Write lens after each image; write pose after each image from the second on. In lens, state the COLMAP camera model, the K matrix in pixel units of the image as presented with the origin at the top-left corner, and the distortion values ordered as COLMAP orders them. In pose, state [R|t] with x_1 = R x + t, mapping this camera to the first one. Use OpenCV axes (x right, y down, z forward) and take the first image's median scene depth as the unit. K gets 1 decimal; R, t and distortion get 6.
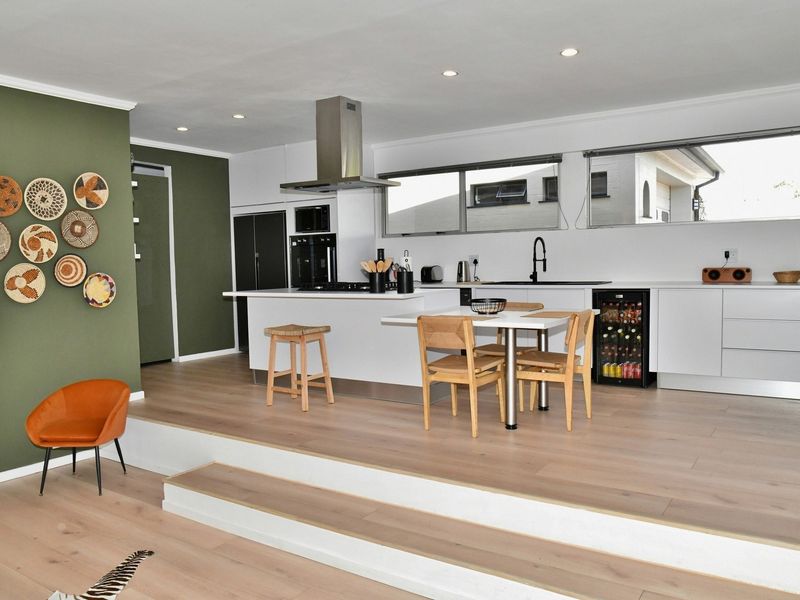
lens RADIAL K [[624.5, 0, 403.9], [0, 624.5, 303.2], [0, 0, 1]] dist [-0.014261, -0.016624]
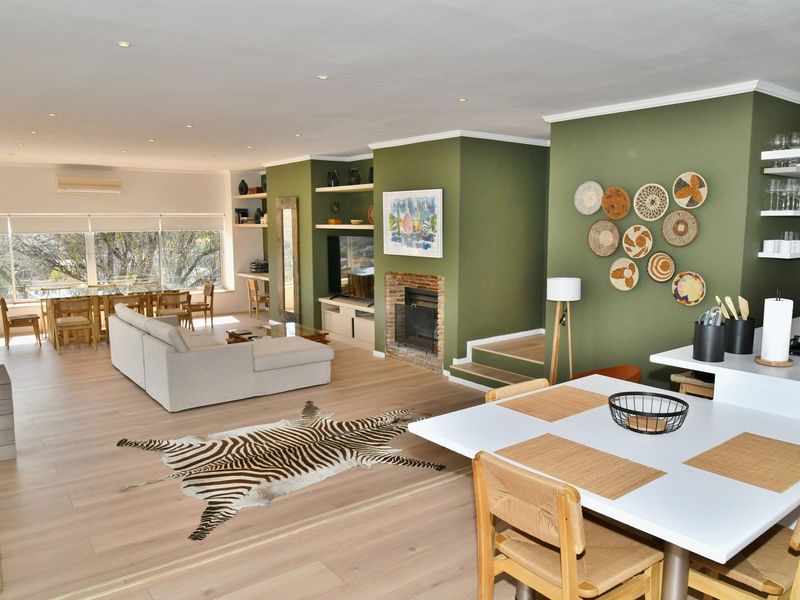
lens RADIAL K [[624.5, 0, 404.8], [0, 624.5, 293.7], [0, 0, 1]] dist [-0.014261, -0.016624]
pose [[-0.320198, 0.133681, -0.937871, 0.533884], [-0.050702, 0.986157, 0.157874, -0.131335], [0.945993, 0.098103, -0.308987, 0.774799]]
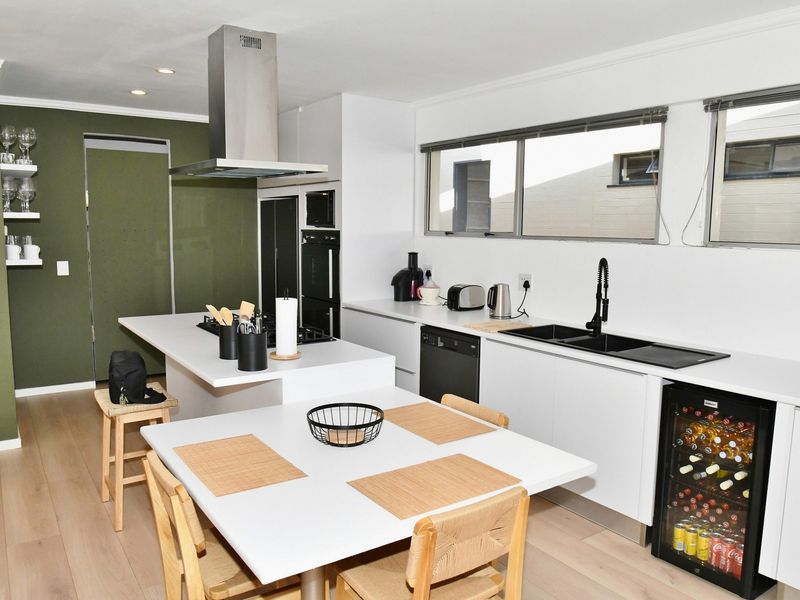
lens RADIAL K [[624.5, 0, 400.3], [0, 624.5, 303.6], [0, 0, 1]] dist [-0.014261, -0.016624]
pose [[0.925813, 0.078796, -0.369676, 0.286548], [-0.056096, 0.995842, 0.071776, -0.106155], [0.373795, -0.045714, 0.926384, 0.454855]]
